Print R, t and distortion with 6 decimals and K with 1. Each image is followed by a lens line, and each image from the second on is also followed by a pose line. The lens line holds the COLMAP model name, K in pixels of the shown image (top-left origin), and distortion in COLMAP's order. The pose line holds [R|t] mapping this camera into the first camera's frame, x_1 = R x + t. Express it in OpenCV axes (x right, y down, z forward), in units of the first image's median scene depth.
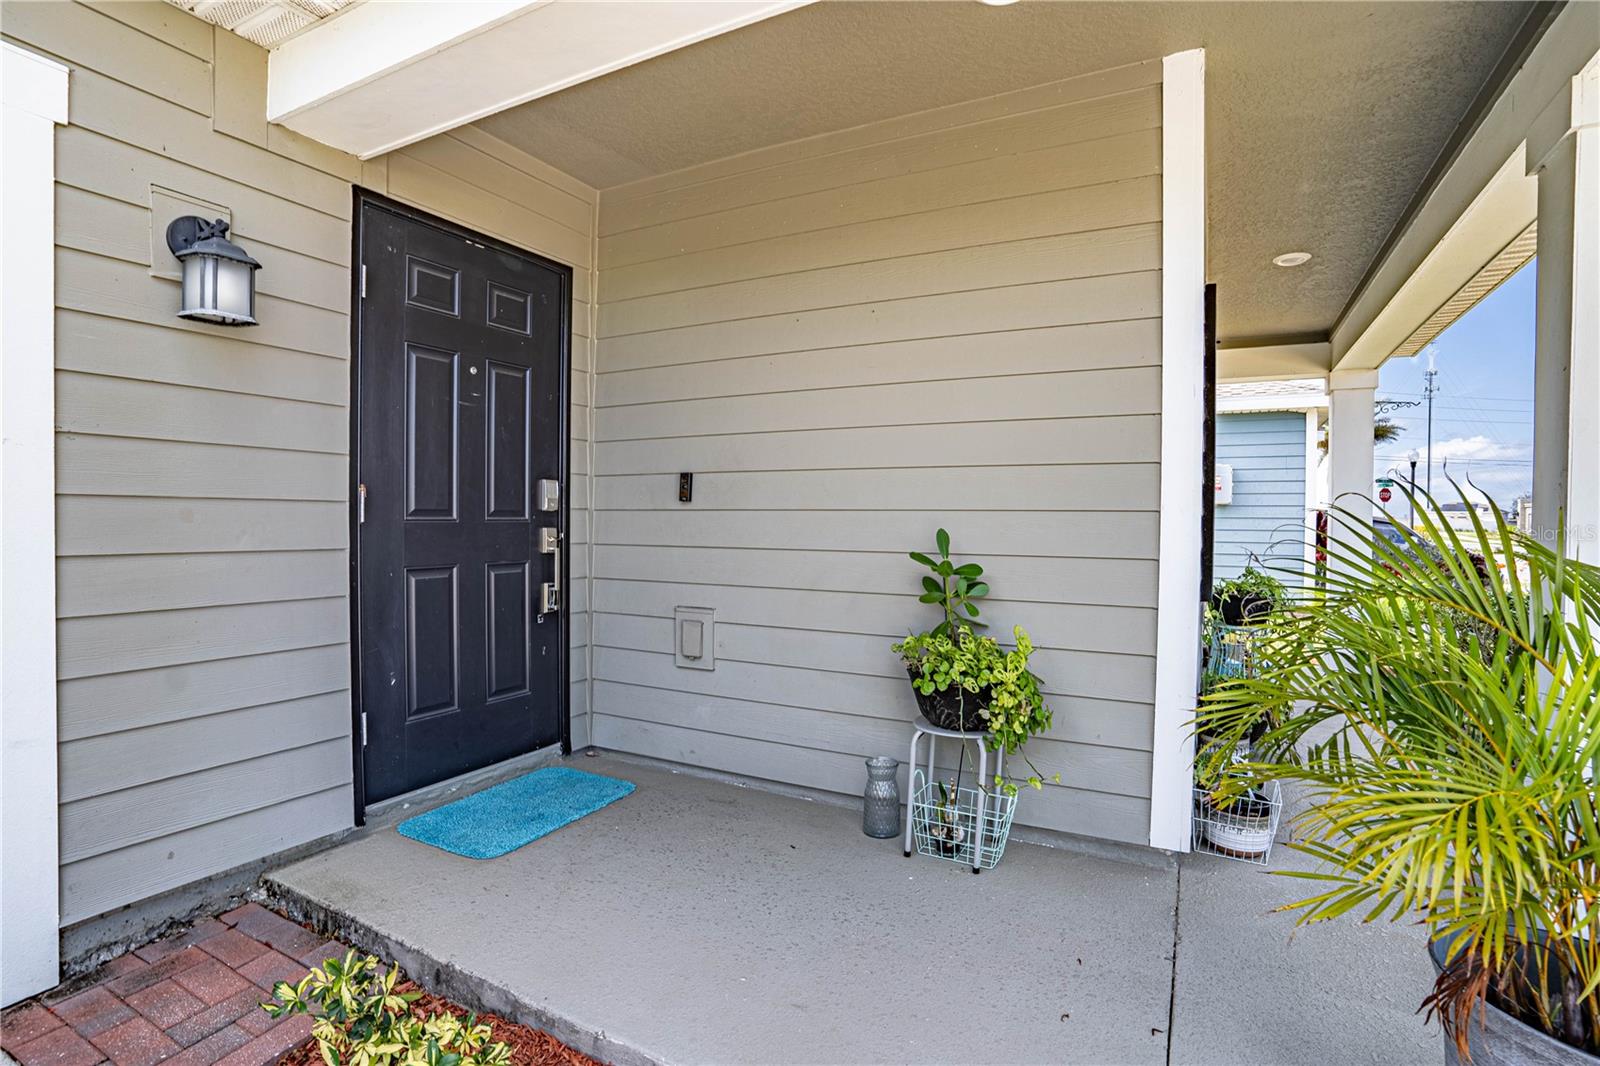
lens RADIAL K [[792.4, 0, 790.5], [0, 792.4, 535.4], [0, 0, 1]] dist [-0.058741, 0.019966]
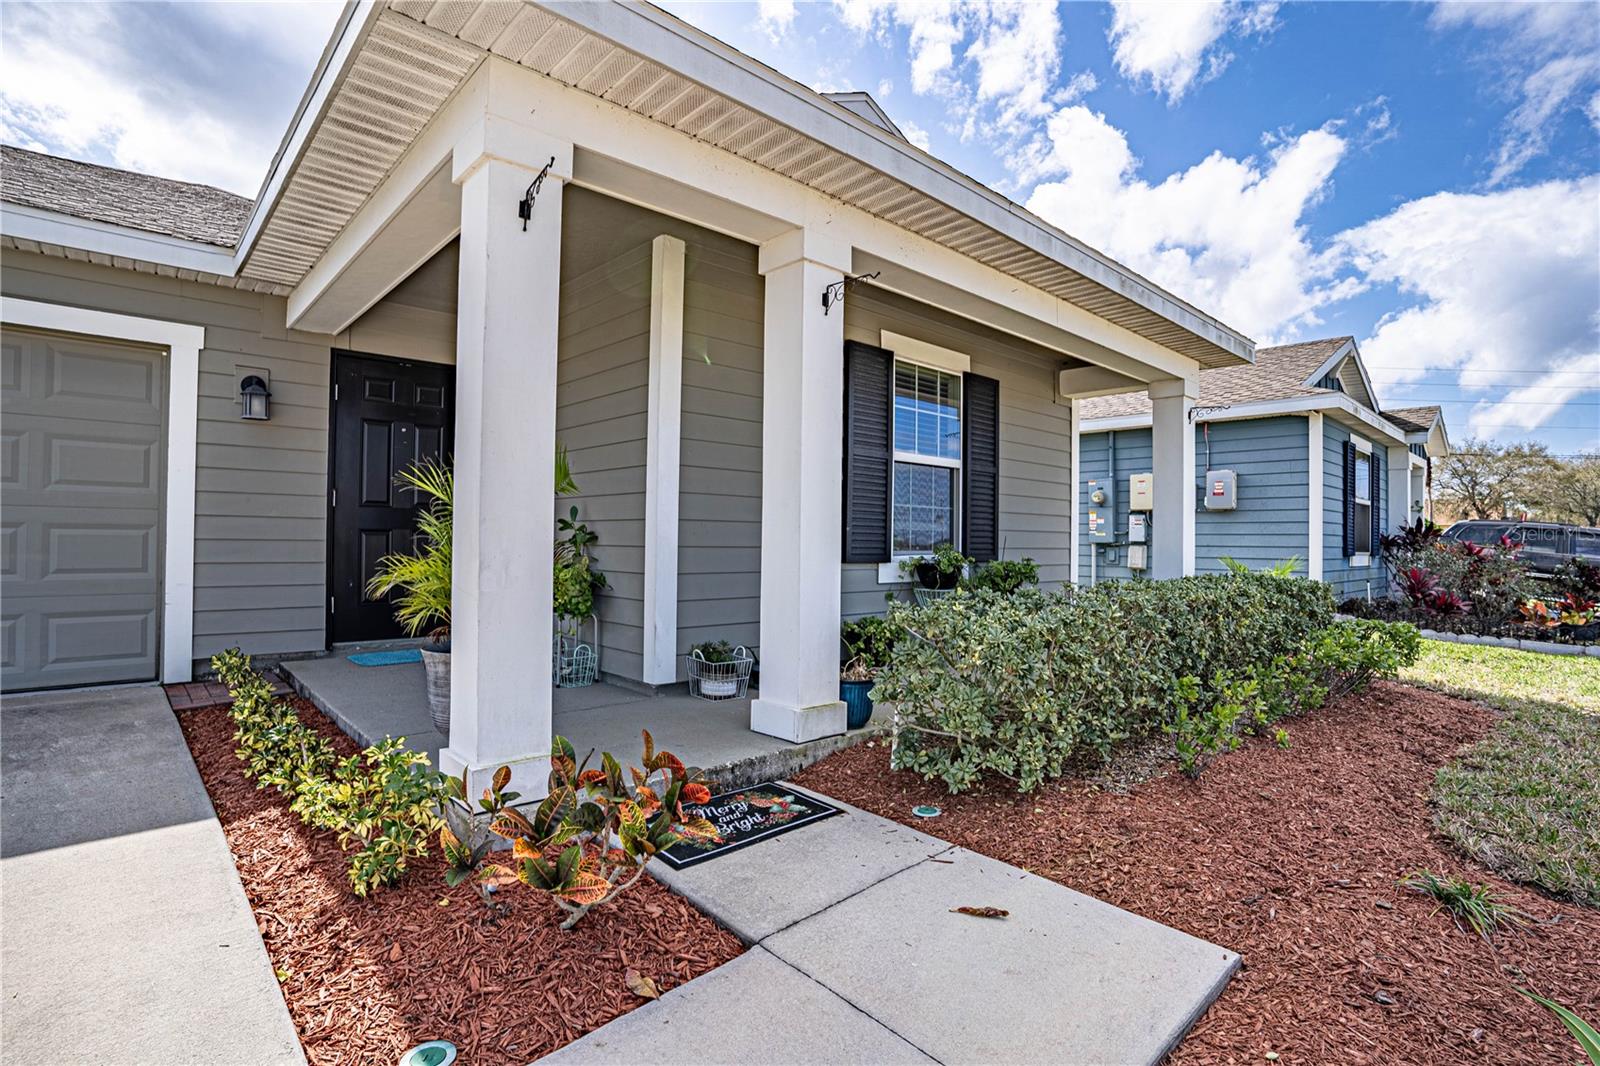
lens RADIAL K [[792.4, 0, 794.6], [0, 792.4, 528.1], [0, 0, 1]] dist [-0.058741, 0.019966]
pose [[0.941557, -0.001335, -0.336852, 1.099427], [-0.011694, 0.999260, -0.036647, 0.088301], [0.336651, 0.038444, 0.940844, -0.462889]]
